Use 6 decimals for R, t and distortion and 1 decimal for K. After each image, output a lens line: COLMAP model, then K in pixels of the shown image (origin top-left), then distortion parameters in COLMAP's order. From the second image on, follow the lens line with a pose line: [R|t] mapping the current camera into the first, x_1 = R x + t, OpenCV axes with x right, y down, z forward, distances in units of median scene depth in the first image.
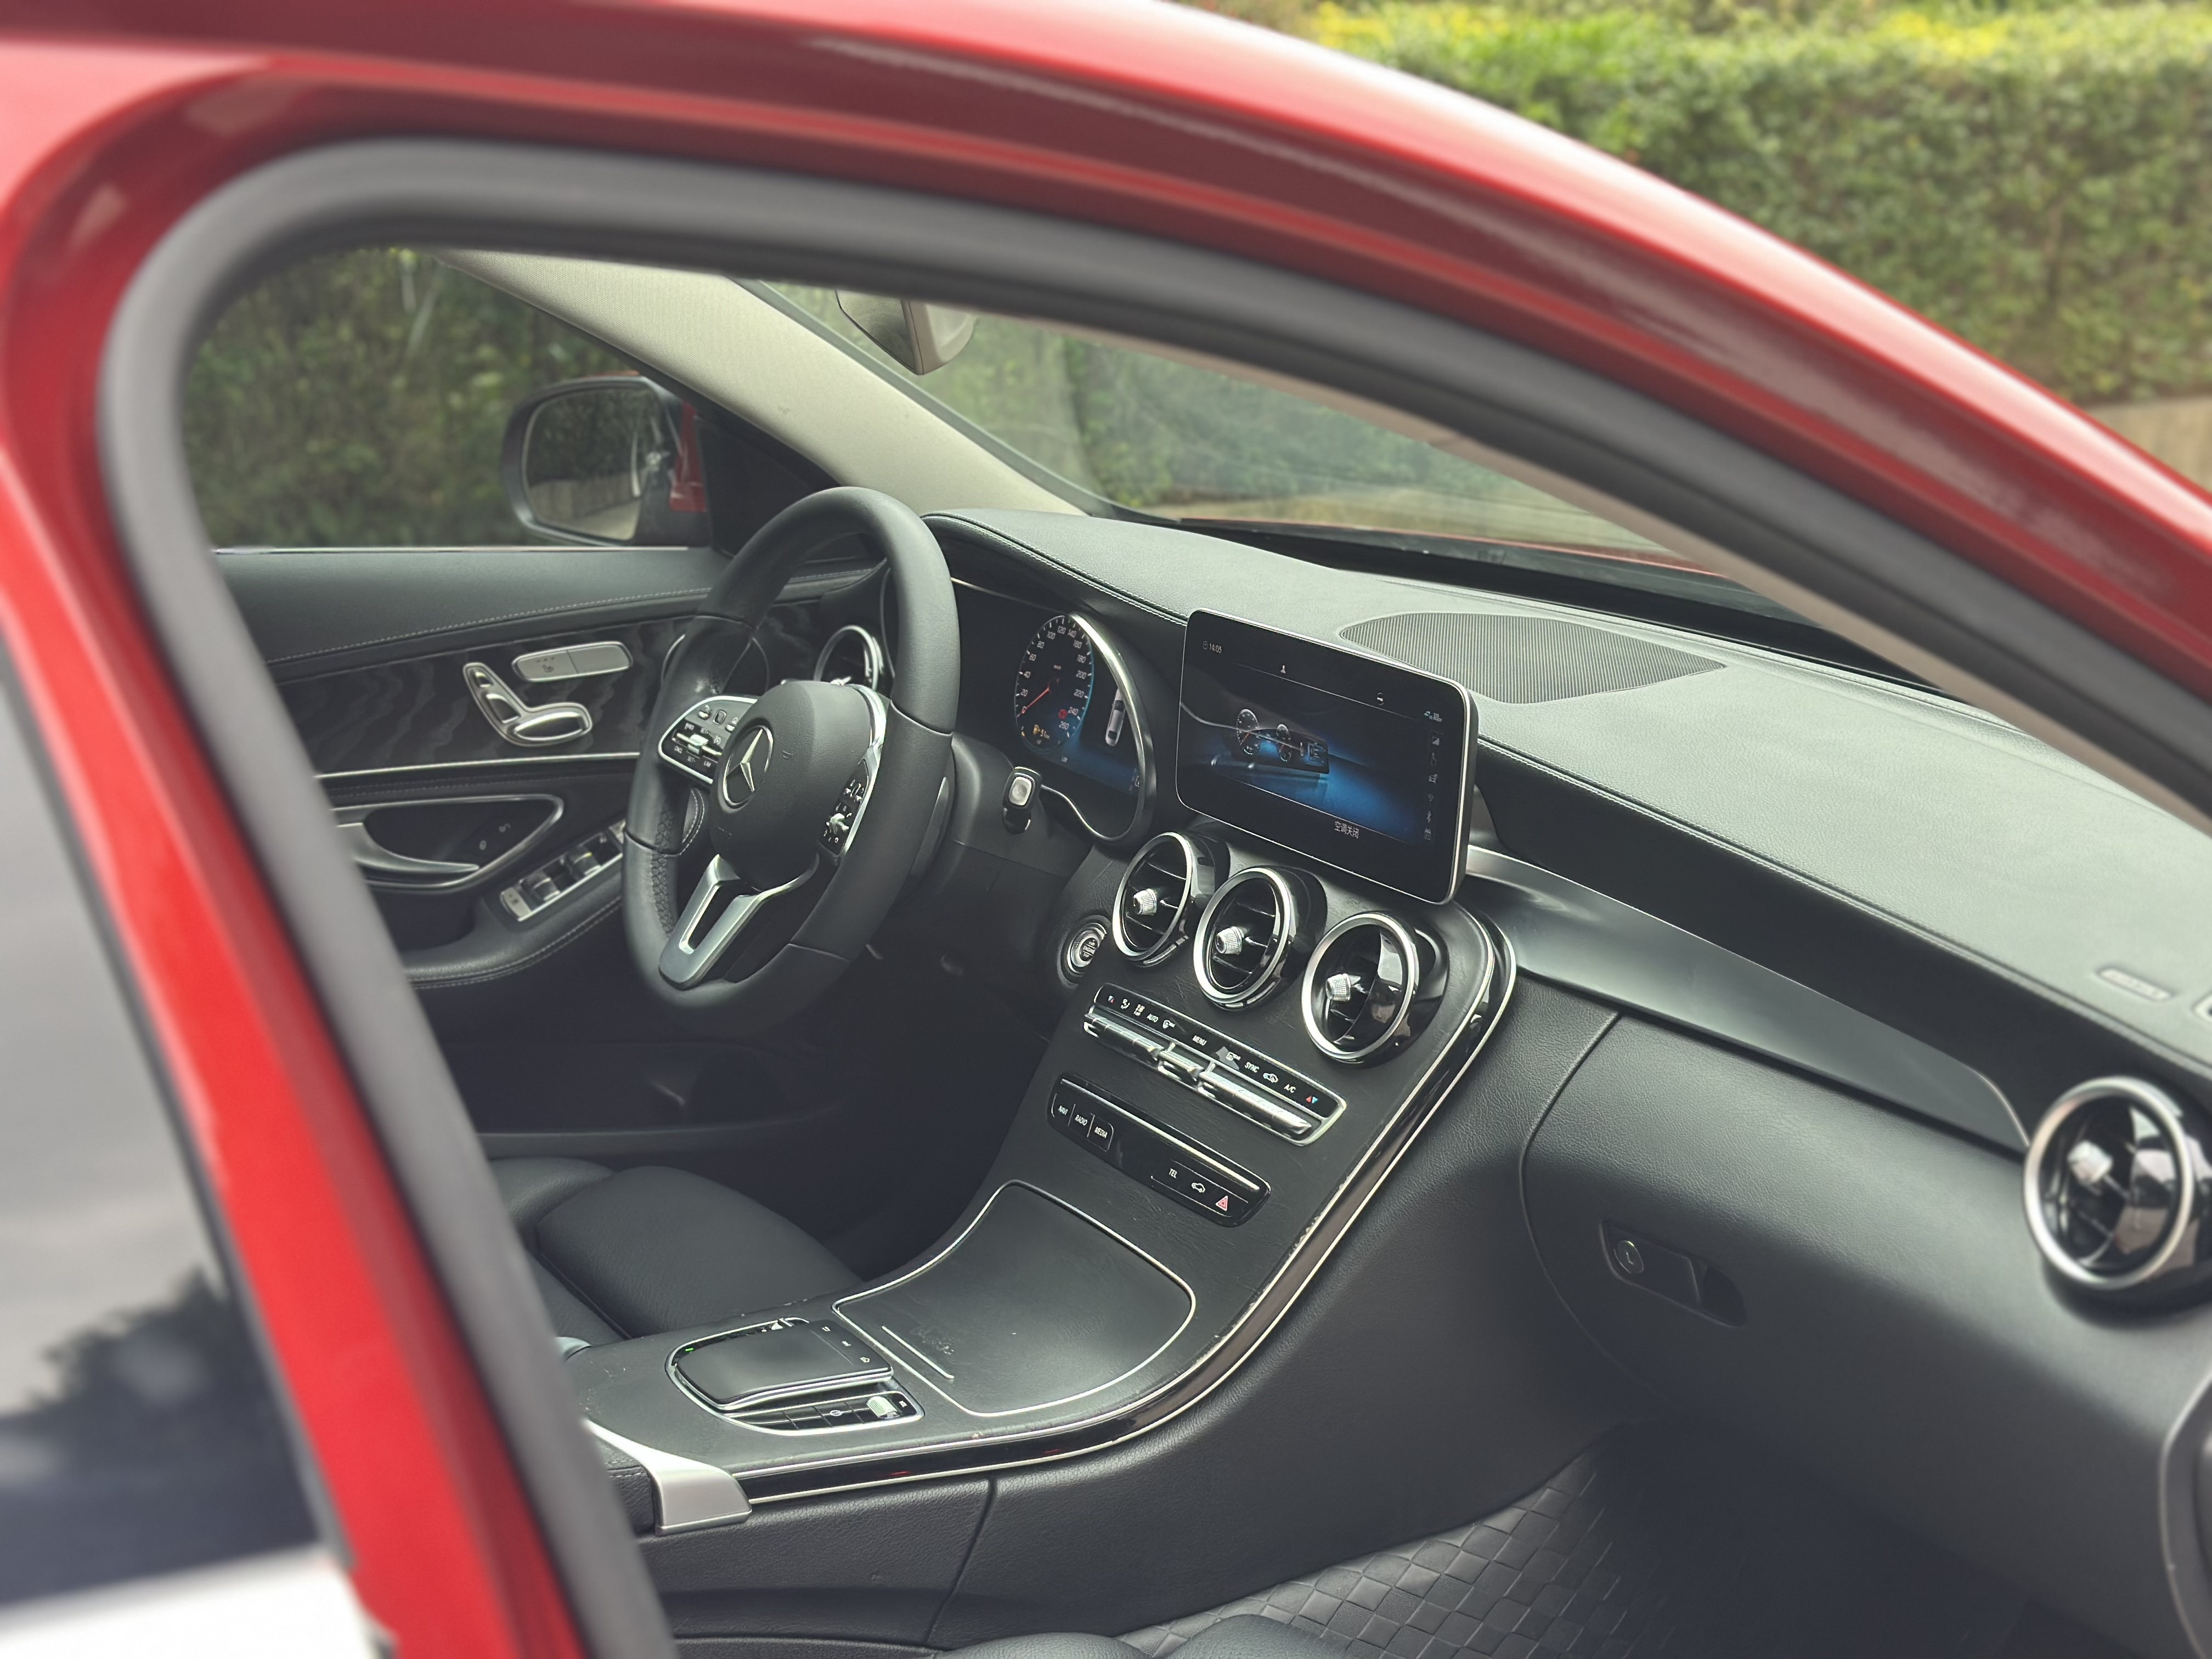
lens RADIAL K [[3129.5, 0, 1106.0], [0, 3129.5, 829.5], [0, 0, 1]] dist [0.178644, -0.010646]
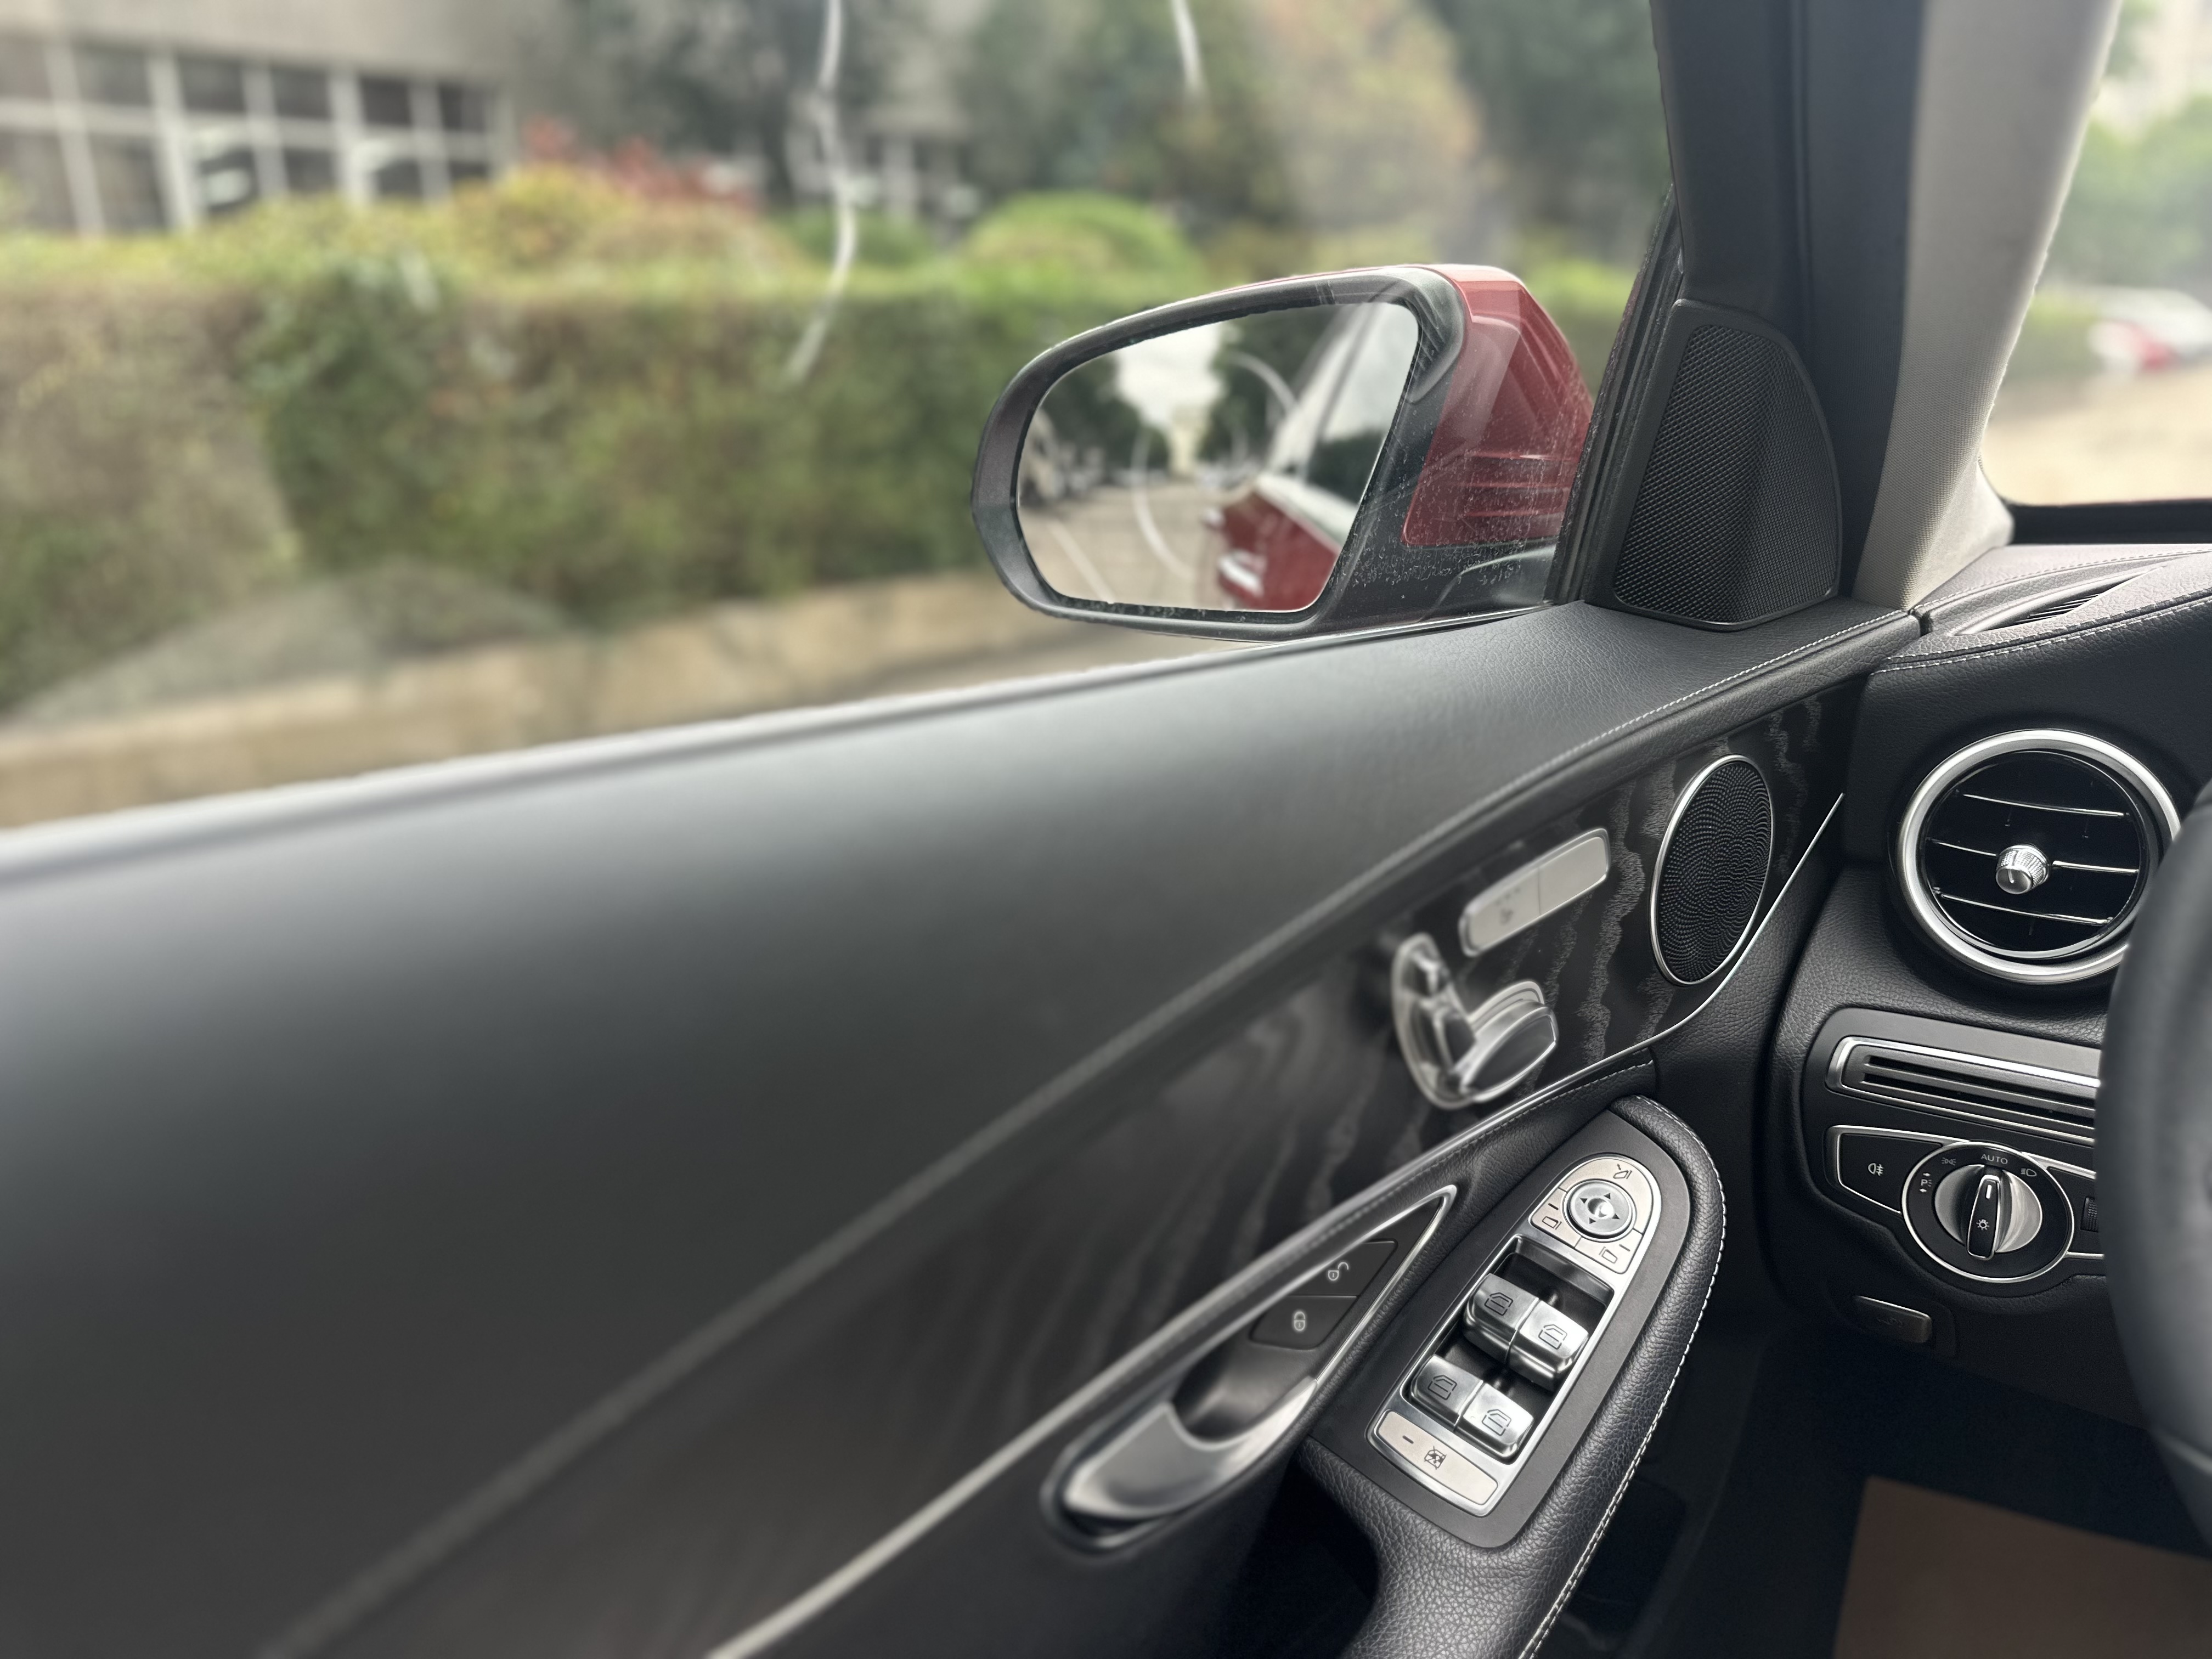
lens RADIAL K [[1561.9, 0, 1110.4], [0, 1561.9, 845.6], [0, 0, 1]] dist [0.110855, -0.168156]
pose [[0.942300, -0.134305, 0.306649, -0.309464], [0.121236, 0.990725, 0.061370, -0.085261], [-0.312047, -0.020652, 0.949842, 0.884450]]
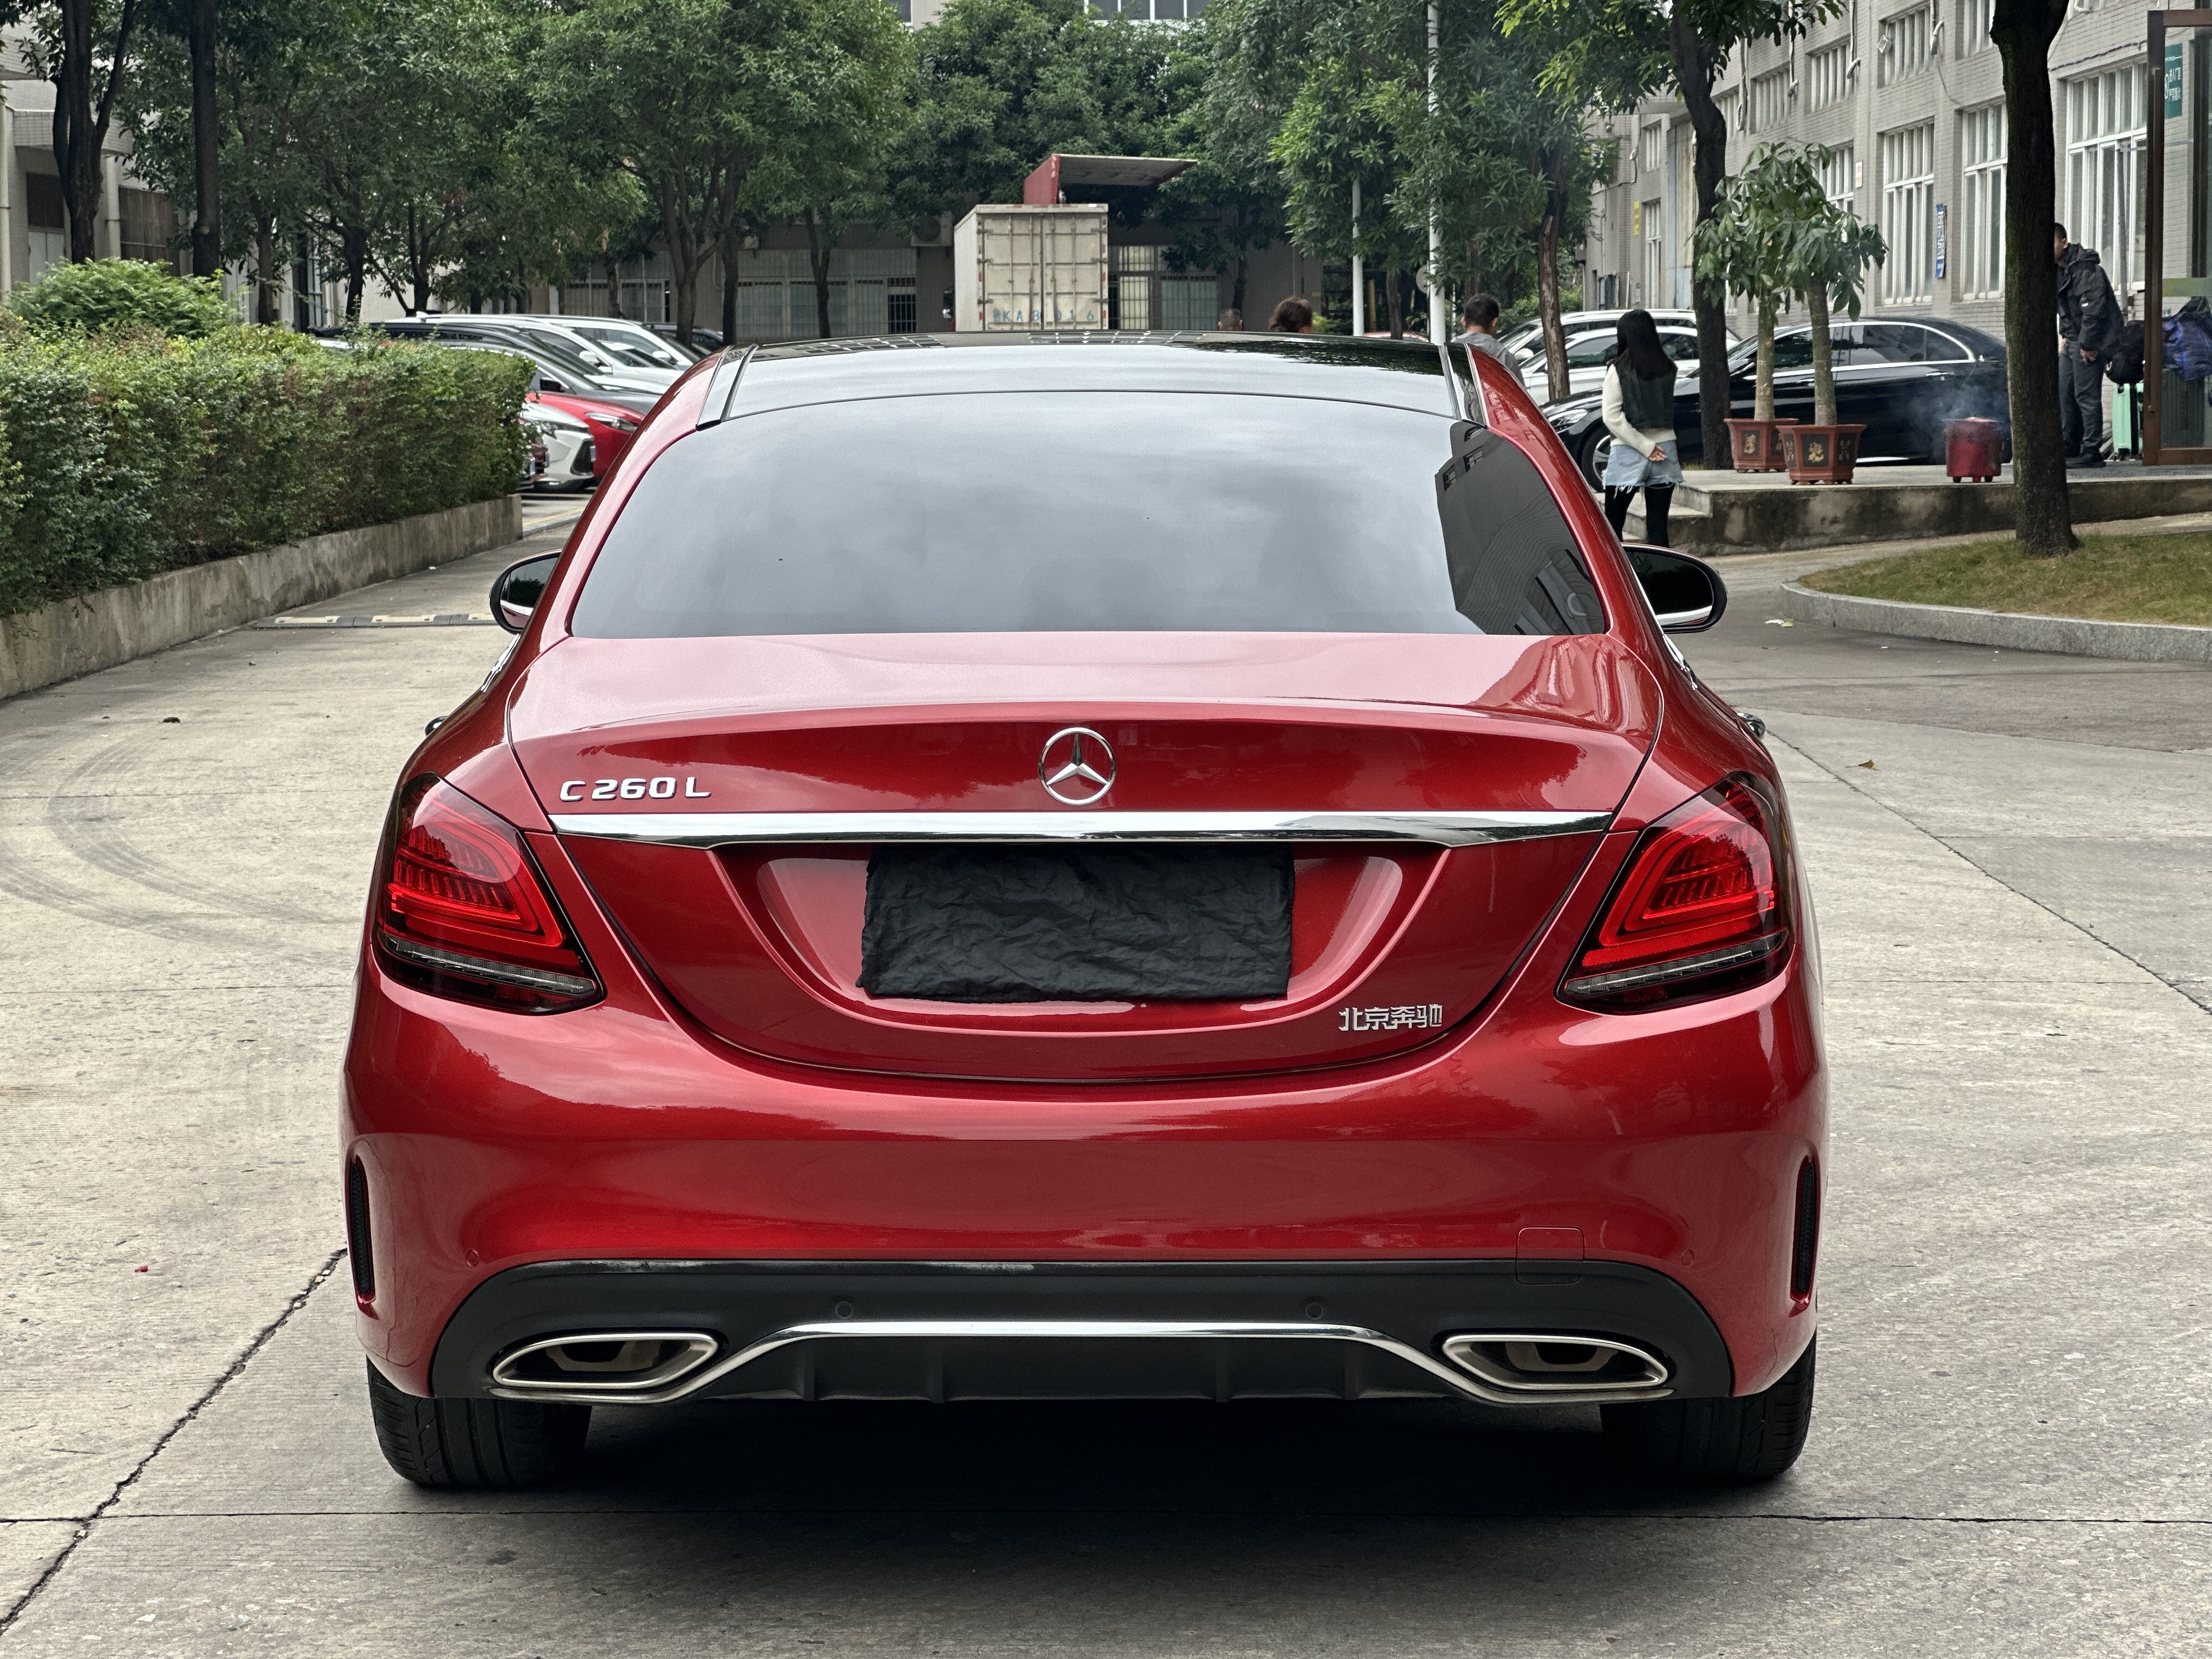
lens RADIAL K [[4978.7, 0, 1106.0], [0, 4978.7, 829.5], [0, 0, 1]] dist [0.131197, 0.085349]
pose [[0.537775, -0.094006, 0.837831, -3.182013], [0.221202, 0.974682, -0.032622, 0.277555], [-0.813552, 0.202873, 0.544954, -1.239187]]
